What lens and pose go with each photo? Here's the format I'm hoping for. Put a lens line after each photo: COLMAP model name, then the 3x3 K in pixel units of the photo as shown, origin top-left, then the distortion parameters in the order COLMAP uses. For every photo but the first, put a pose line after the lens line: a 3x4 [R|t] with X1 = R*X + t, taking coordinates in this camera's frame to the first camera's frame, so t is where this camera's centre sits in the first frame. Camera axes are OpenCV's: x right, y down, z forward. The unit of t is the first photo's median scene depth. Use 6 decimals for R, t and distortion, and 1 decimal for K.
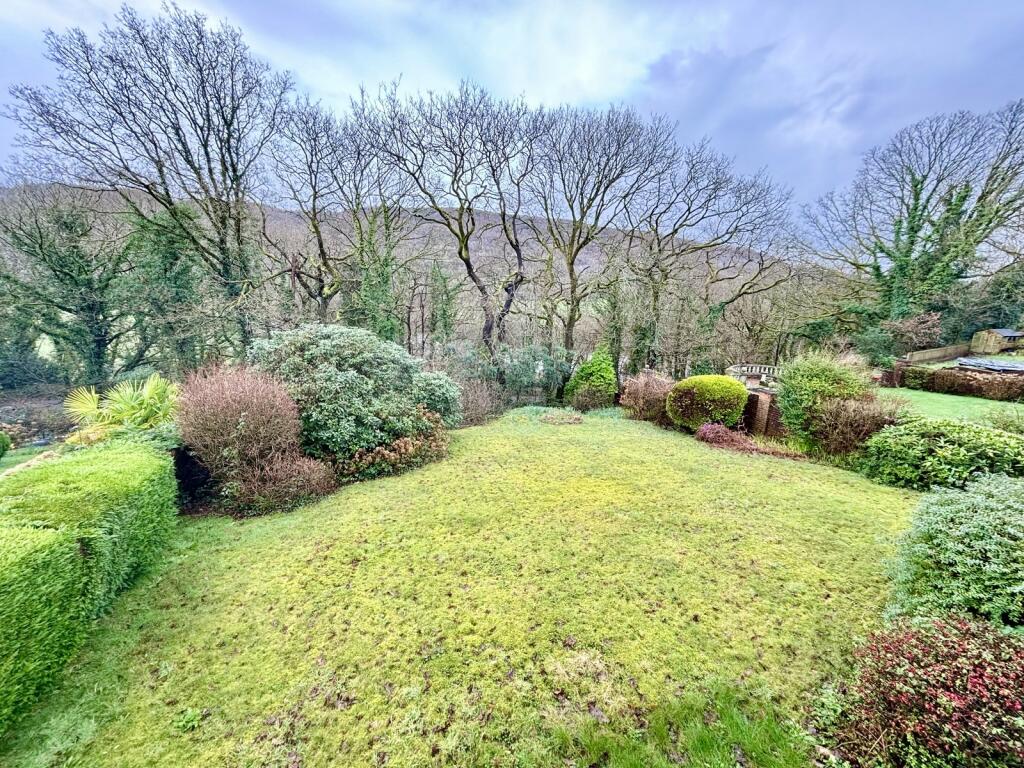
lens RADIAL K [[412.6, 0, 509.9], [0, 412.6, 381.6], [0, 0, 1]] dist [-0.001007, -0.000634]
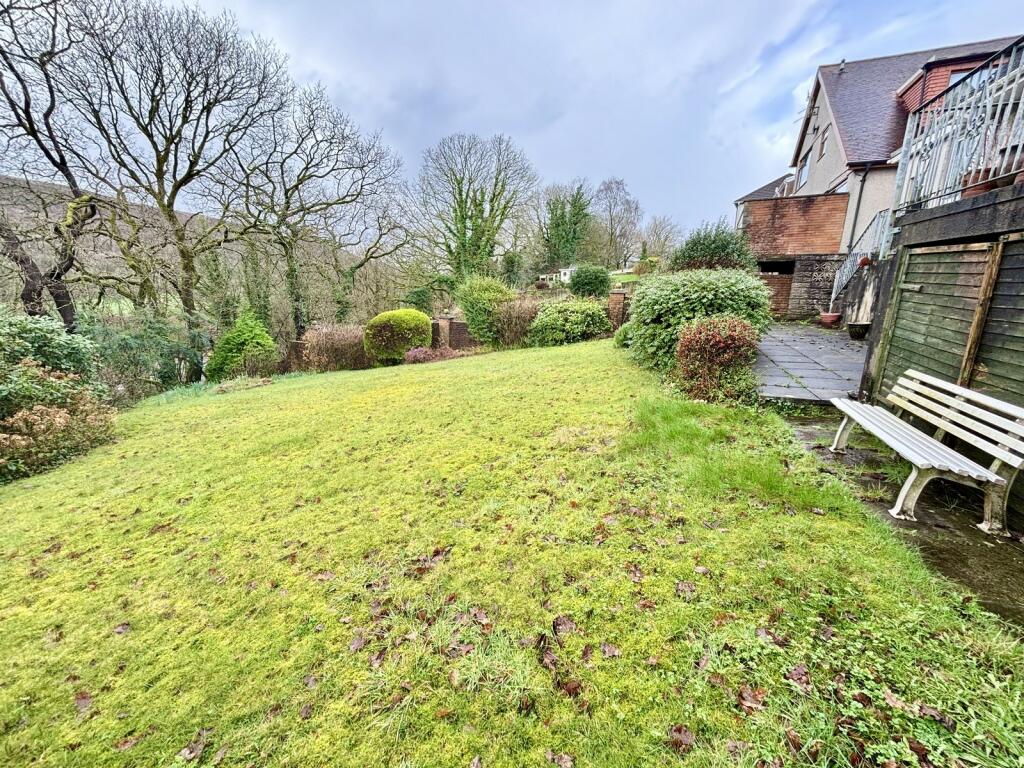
lens RADIAL K [[413.9, 0, 510.3], [0, 413.9, 384.6], [0, 0, 1]] dist [0.001966, 0.000014]
pose [[0.607433, -0.202922, 0.768016, -0.124187], [0.190024, 0.975871, 0.107548, 0.071804], [-0.771308, 0.080613, 0.631336, 0.072575]]
